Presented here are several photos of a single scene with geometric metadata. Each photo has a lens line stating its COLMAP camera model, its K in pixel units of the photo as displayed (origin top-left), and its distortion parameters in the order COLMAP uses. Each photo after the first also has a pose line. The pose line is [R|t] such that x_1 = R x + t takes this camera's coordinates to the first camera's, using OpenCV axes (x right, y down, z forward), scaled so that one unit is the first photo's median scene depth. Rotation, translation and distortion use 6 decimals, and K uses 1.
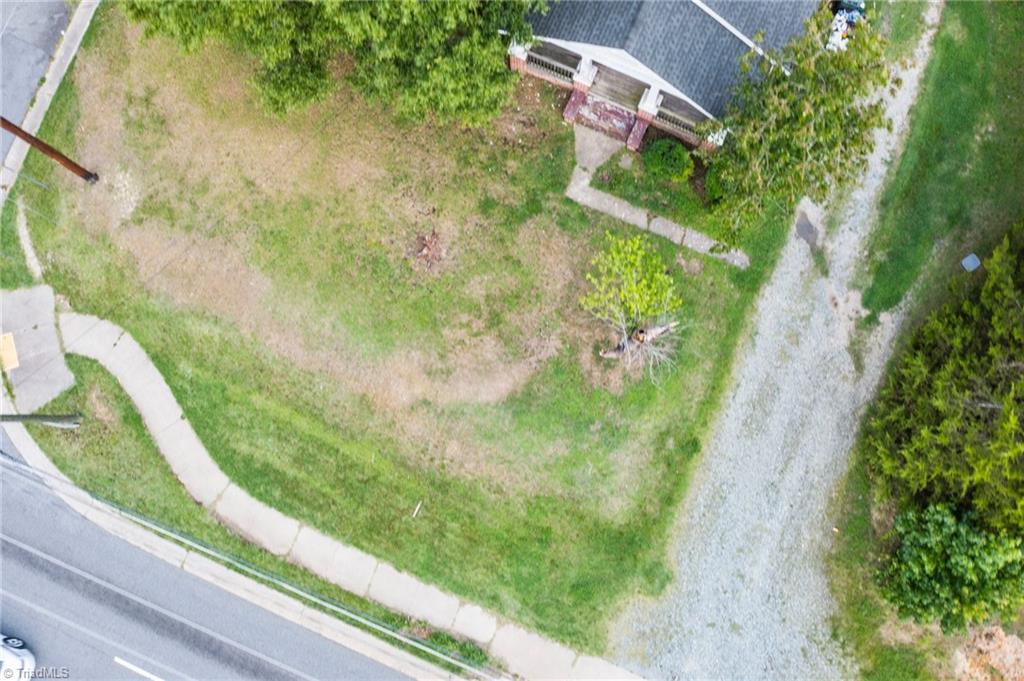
lens RADIAL K [[857.1, 0, 511.7], [0, 857.1, 239.5], [0, 0, 1]] dist [-0.045088, 0.003848]
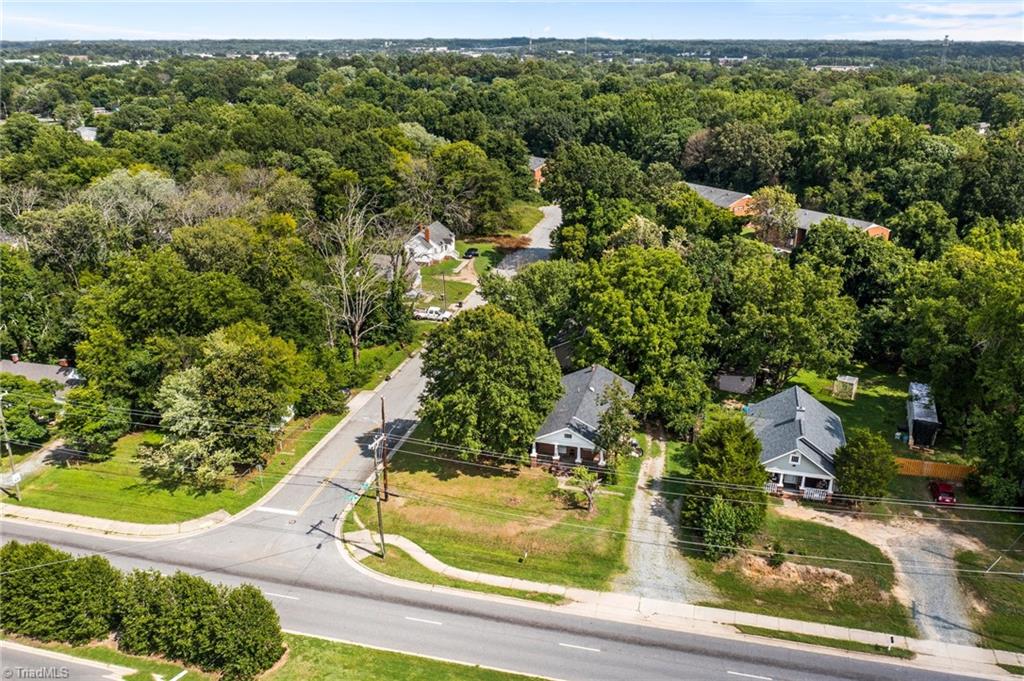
lens RADIAL K [[850.4, 0, 512.0], [0, 850.4, 340.5], [0, 0, 1]] dist [-0.040583, 0.002718]
pose [[0.987165, -0.029479, 0.156958, -0.526114], [0.153739, 0.441480, -0.884002, 2.250432], [-0.043234, 0.896787, 0.440346, -0.701278]]
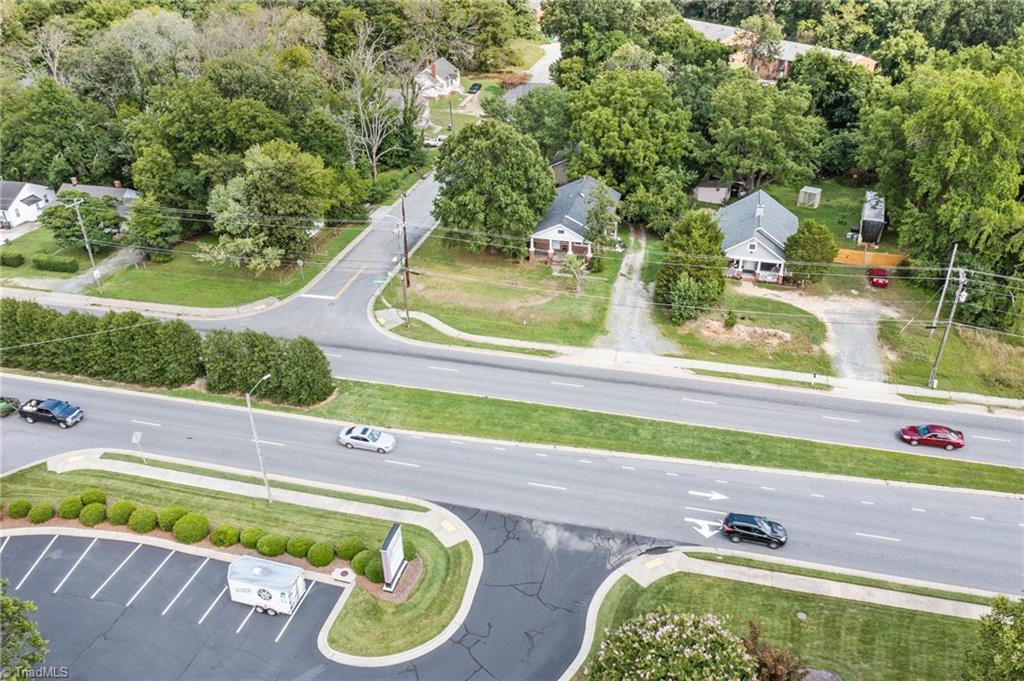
lens RADIAL K [[850.4, 0, 512.0], [0, 850.4, 340.5], [0, 0, 1]] dist [-0.040583, 0.002718]
pose [[0.987849, -0.066530, 0.140457, -0.593135], [0.152805, 0.580766, -0.799601, 2.809315], [-0.028375, 0.811347, 0.583875, -0.769580]]
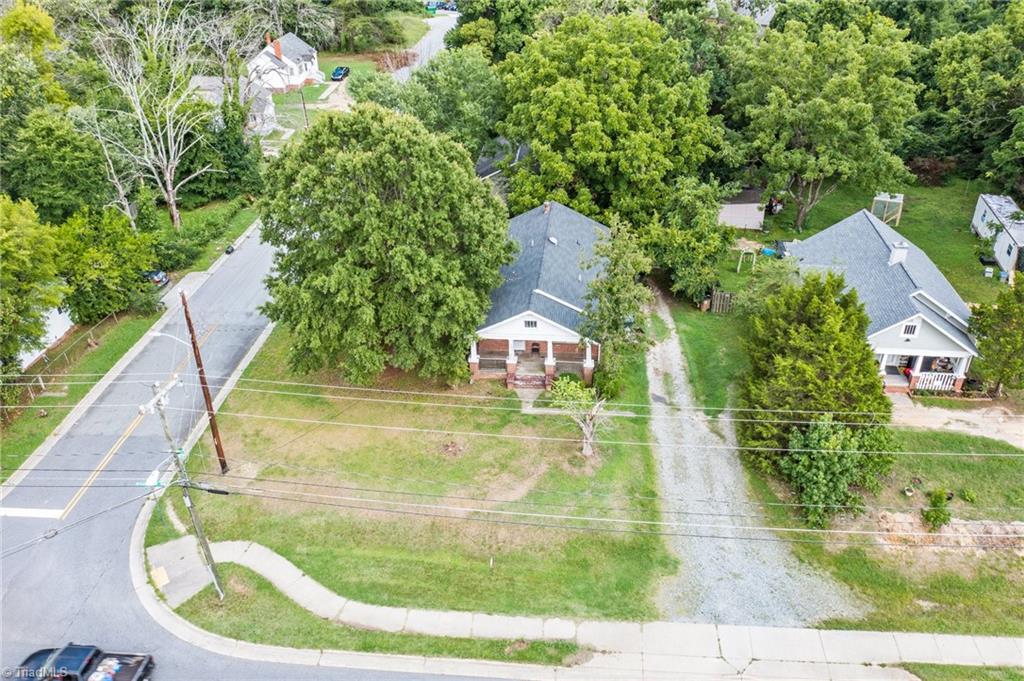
lens RADIAL K [[831.1, 0, 520.6], [0, 831.1, 336.4], [0, 0, 1]] dist [-0.031387, -0.001778]
pose [[0.949270, -0.152356, 0.275089, -0.373441], [0.312104, 0.563386, -0.764976, 1.136076], [-0.038433, 0.812025, 0.582356, -0.087401]]
